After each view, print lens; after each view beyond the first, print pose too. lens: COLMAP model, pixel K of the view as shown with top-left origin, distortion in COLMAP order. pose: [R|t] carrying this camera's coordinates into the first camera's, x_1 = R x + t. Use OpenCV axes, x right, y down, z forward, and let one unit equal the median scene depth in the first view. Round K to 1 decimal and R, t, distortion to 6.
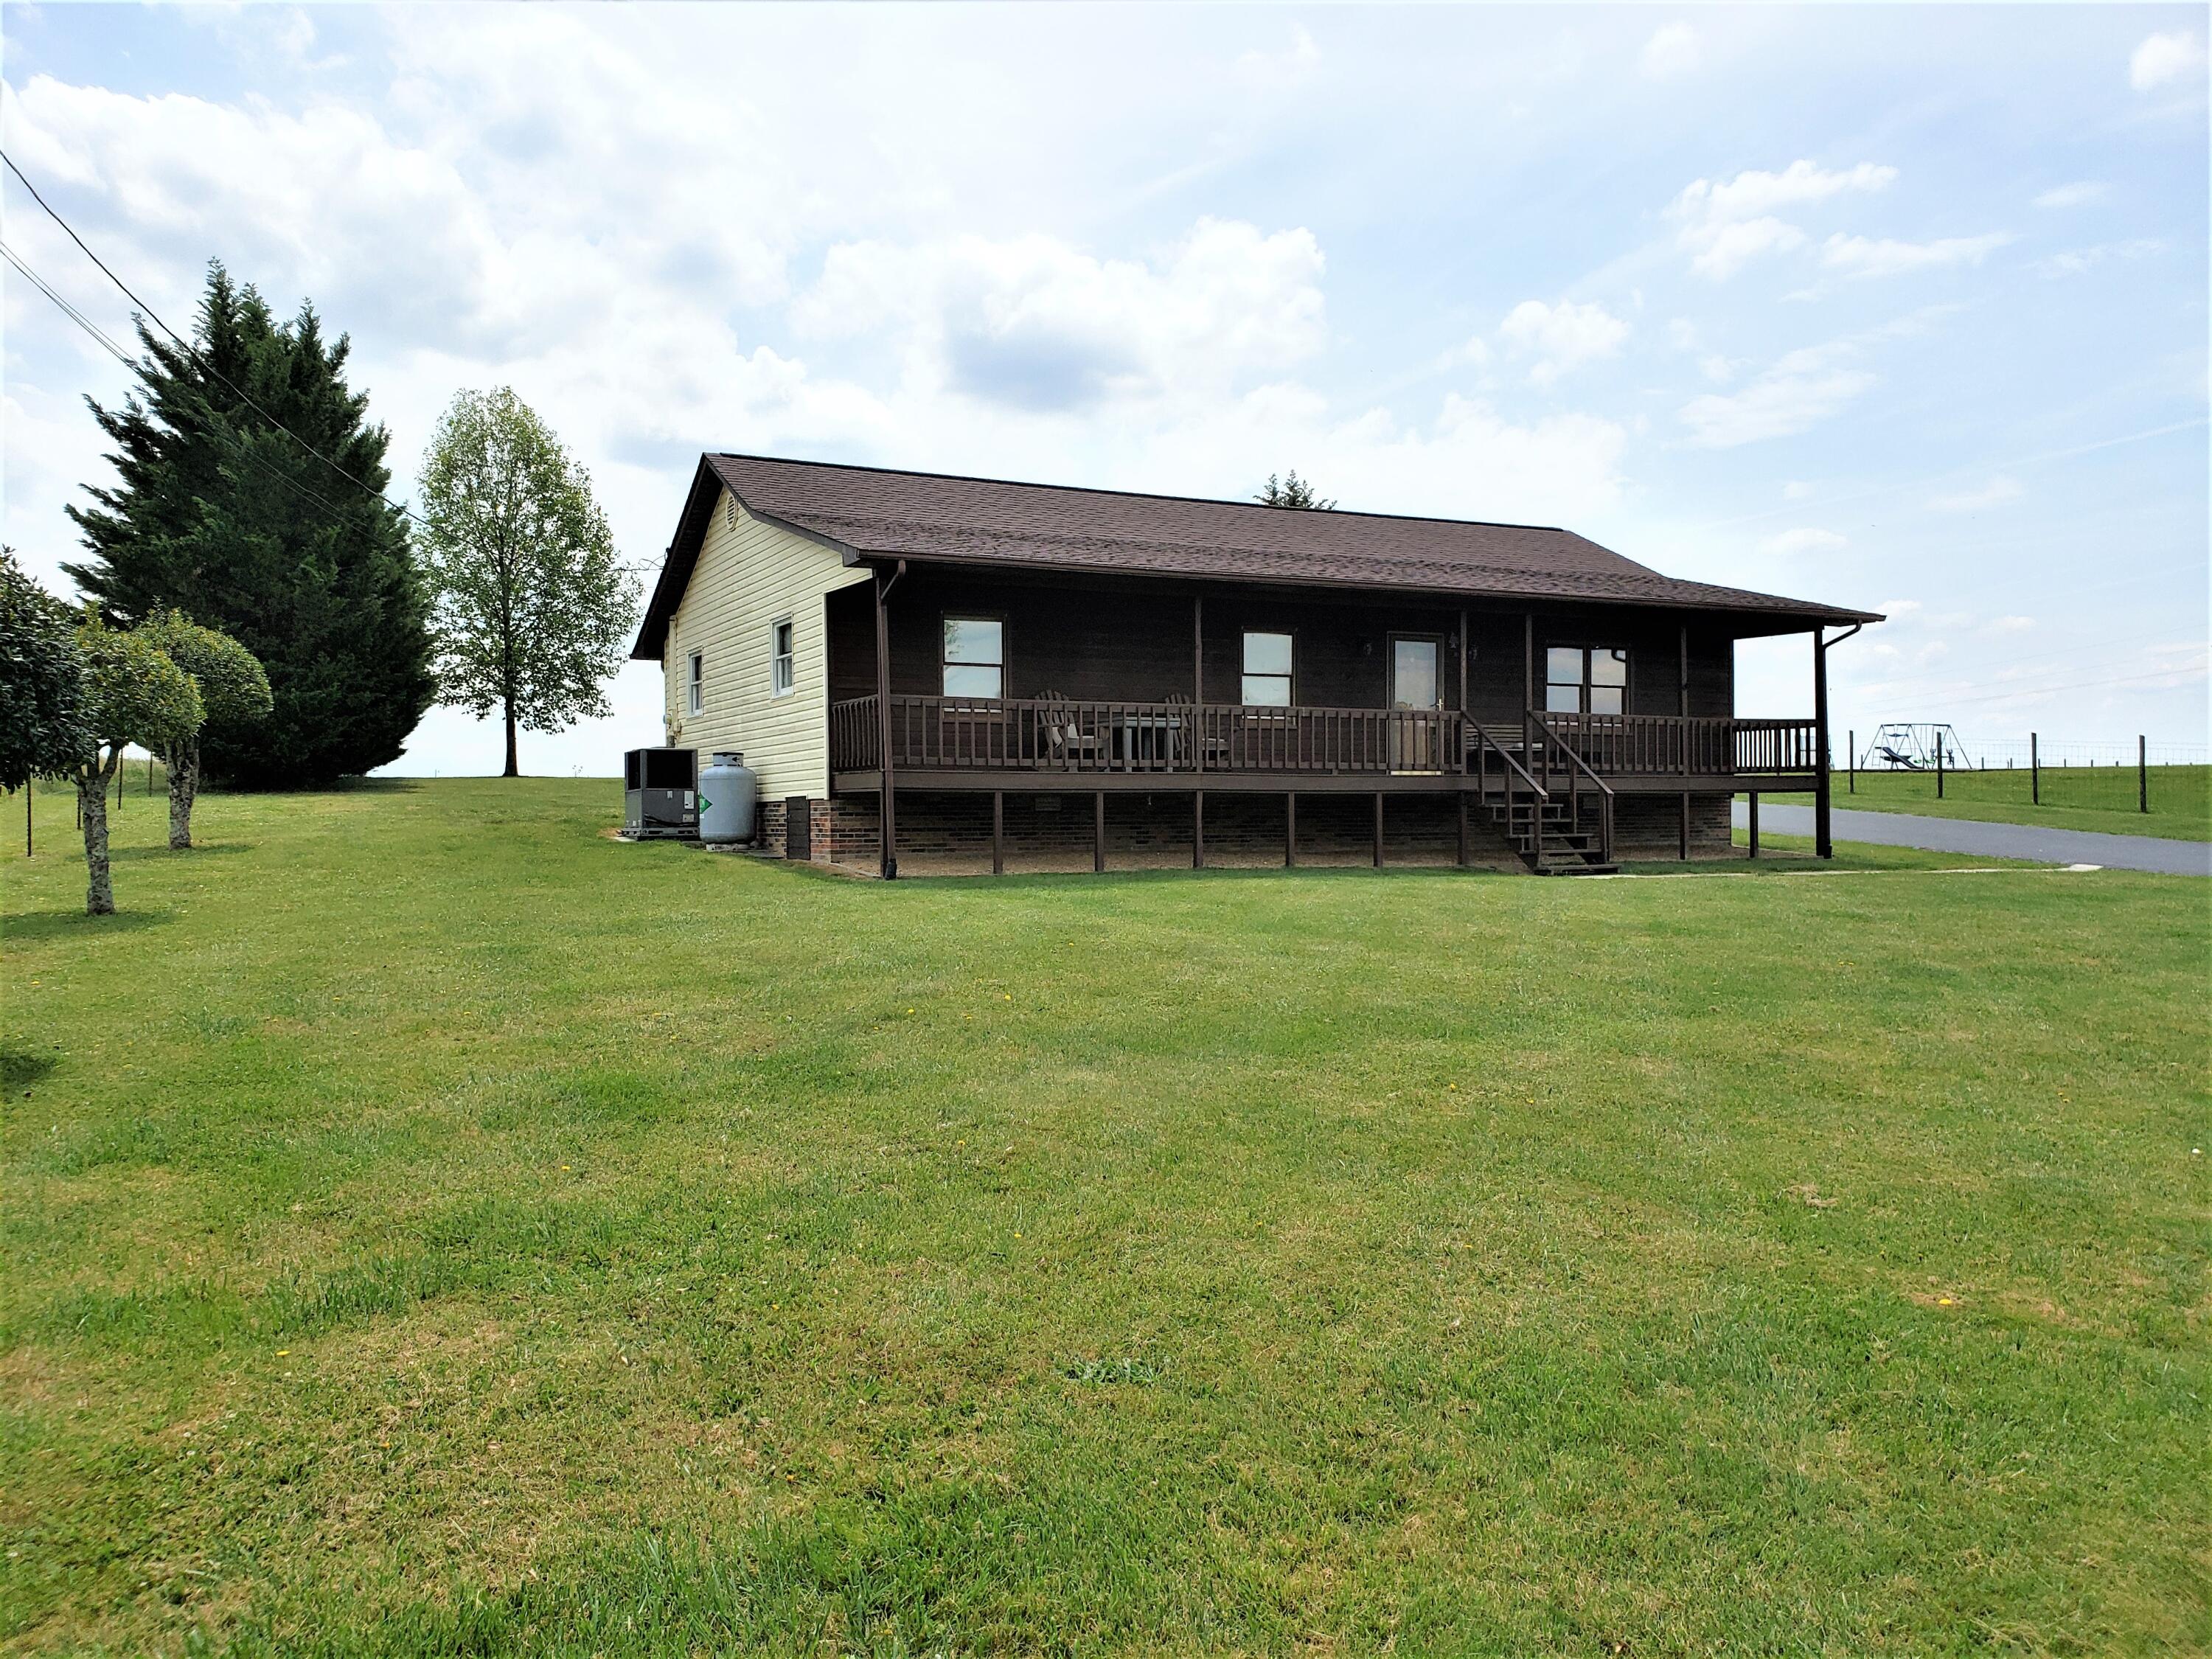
lens RADIAL K [[1672.4, 0, 1106.0], [0, 1672.4, 829.5], [0, 0, 1]] dist [0.032335, 0.001384]
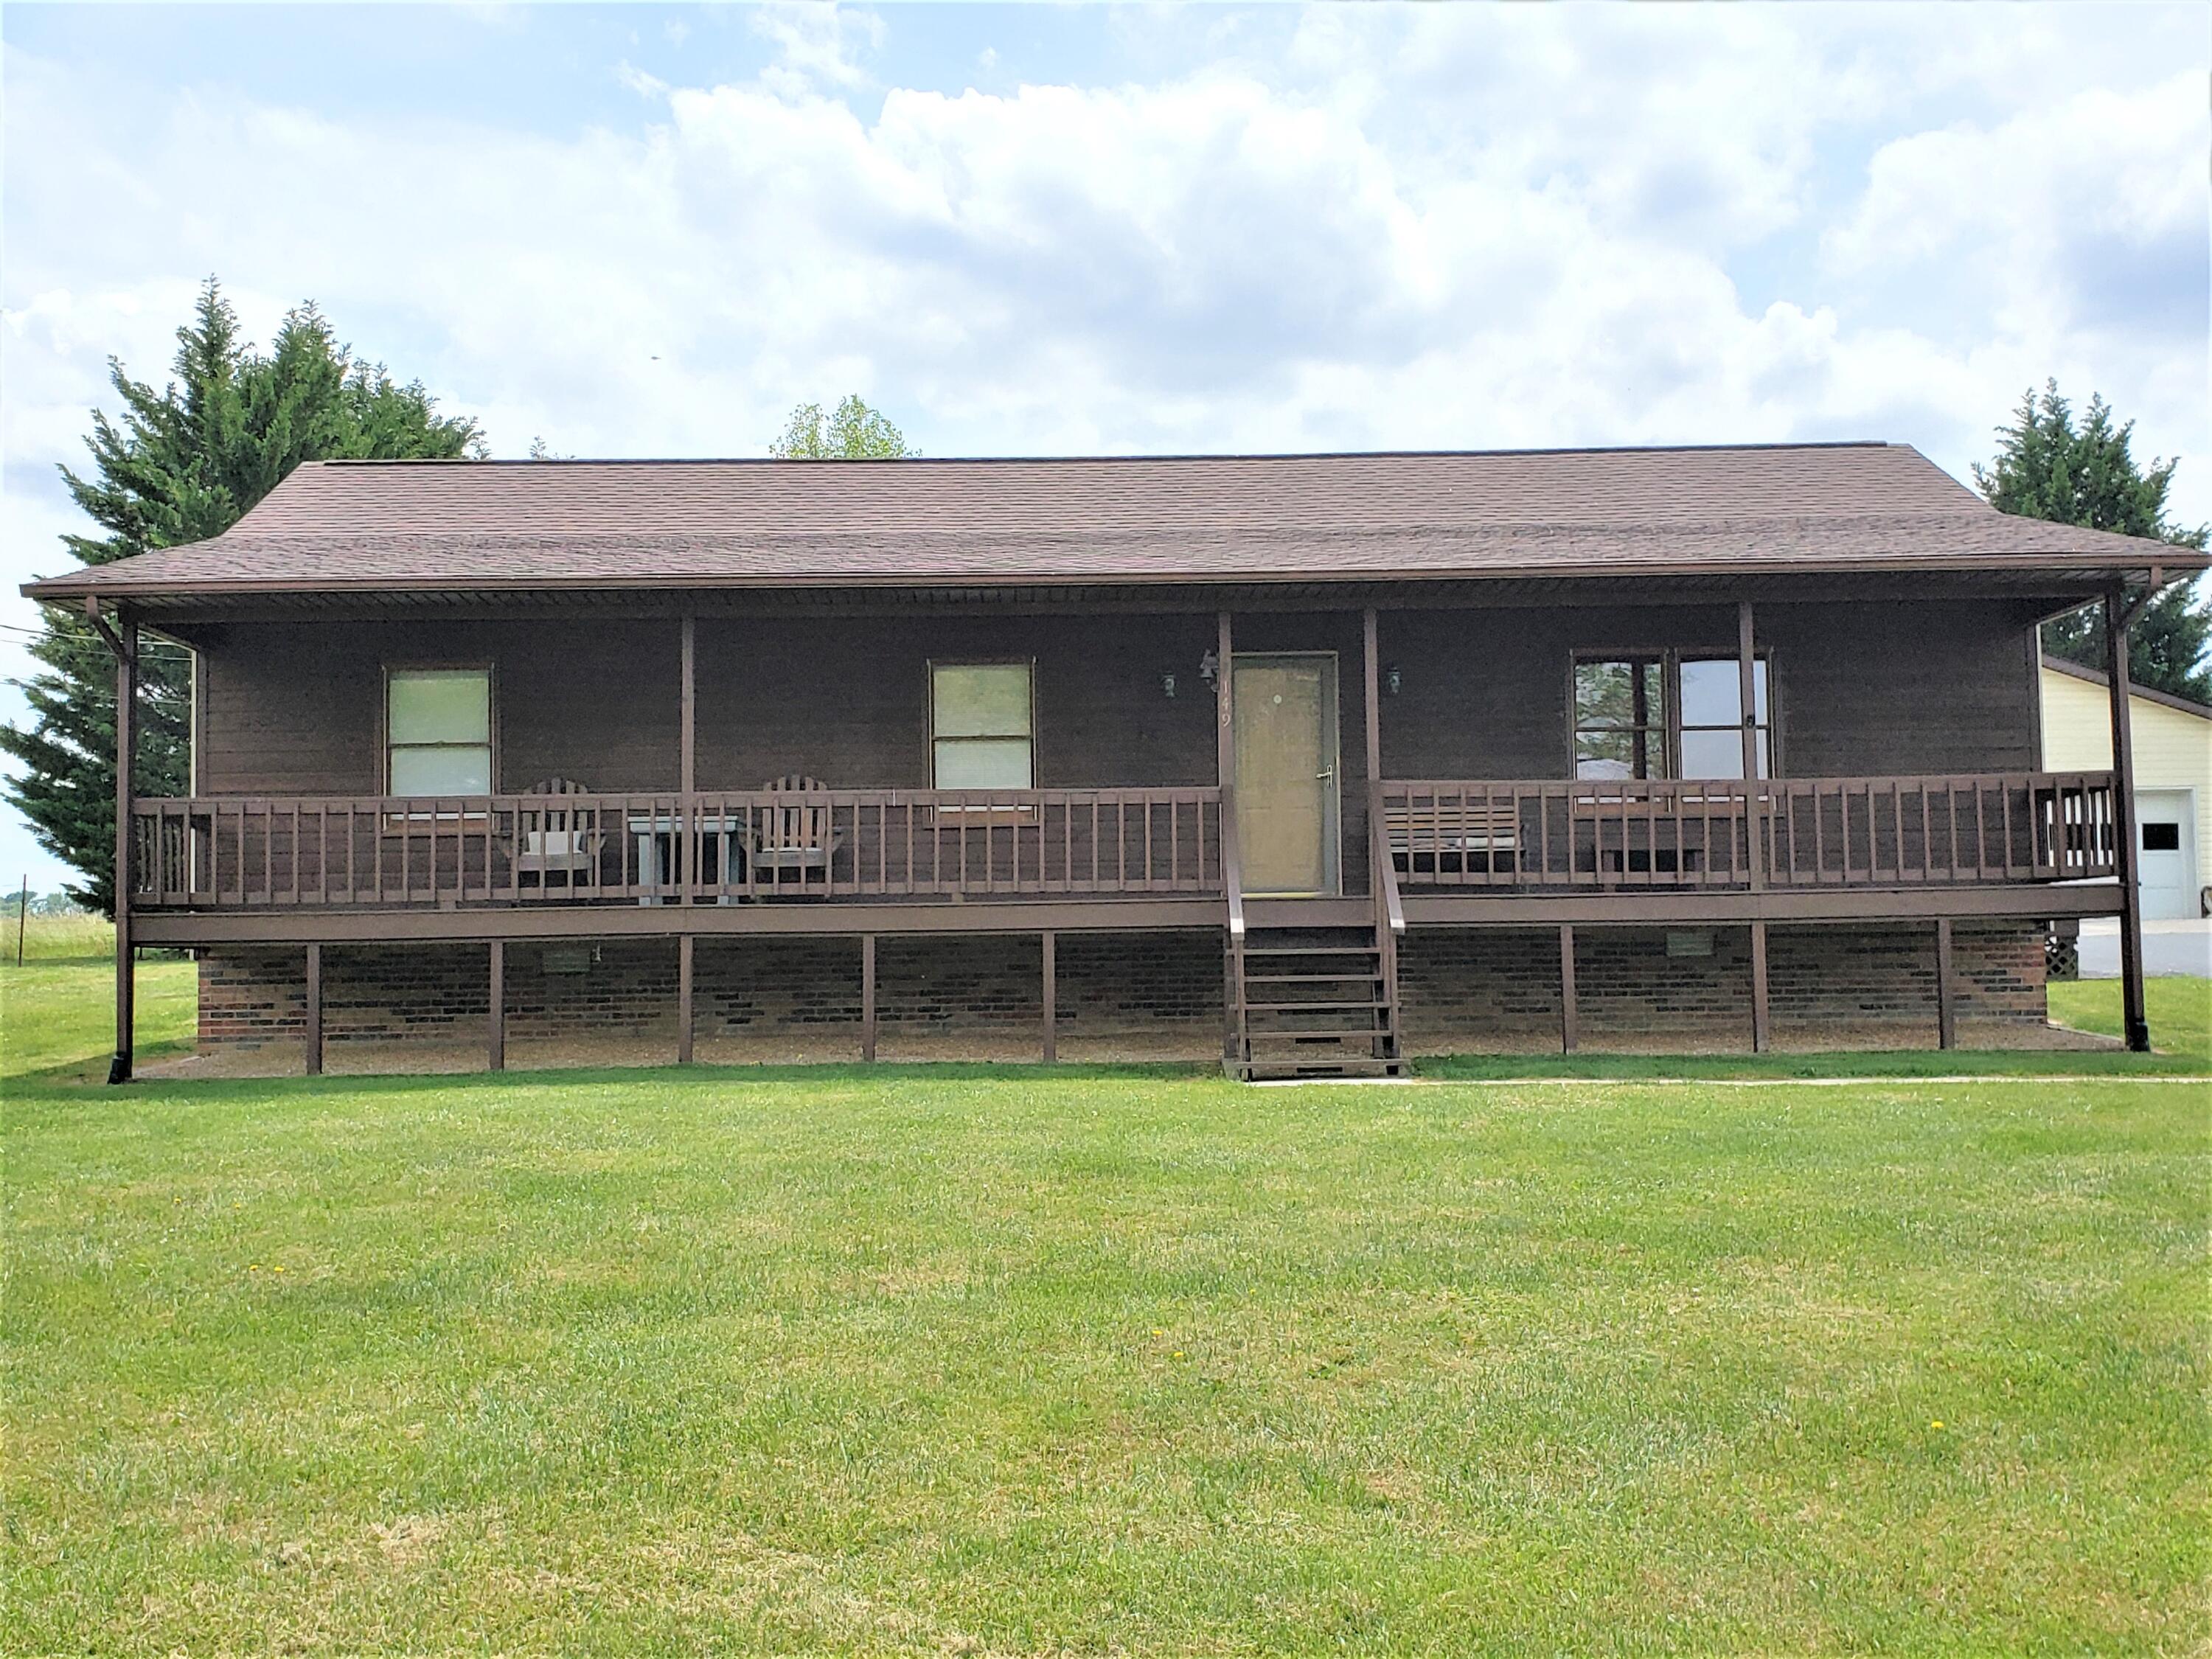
lens RADIAL K [[2445.5, 0, 1106.3], [0, 2445.5, 746.0], [0, 0, 1]] dist [0.053688, 0.000705]
pose [[0.916230, -0.046191, -0.397982, 0.486180], [0.007949, 0.995232, -0.097210, -0.004015], [0.400574, 0.085903, 0.912229, 0.219930]]
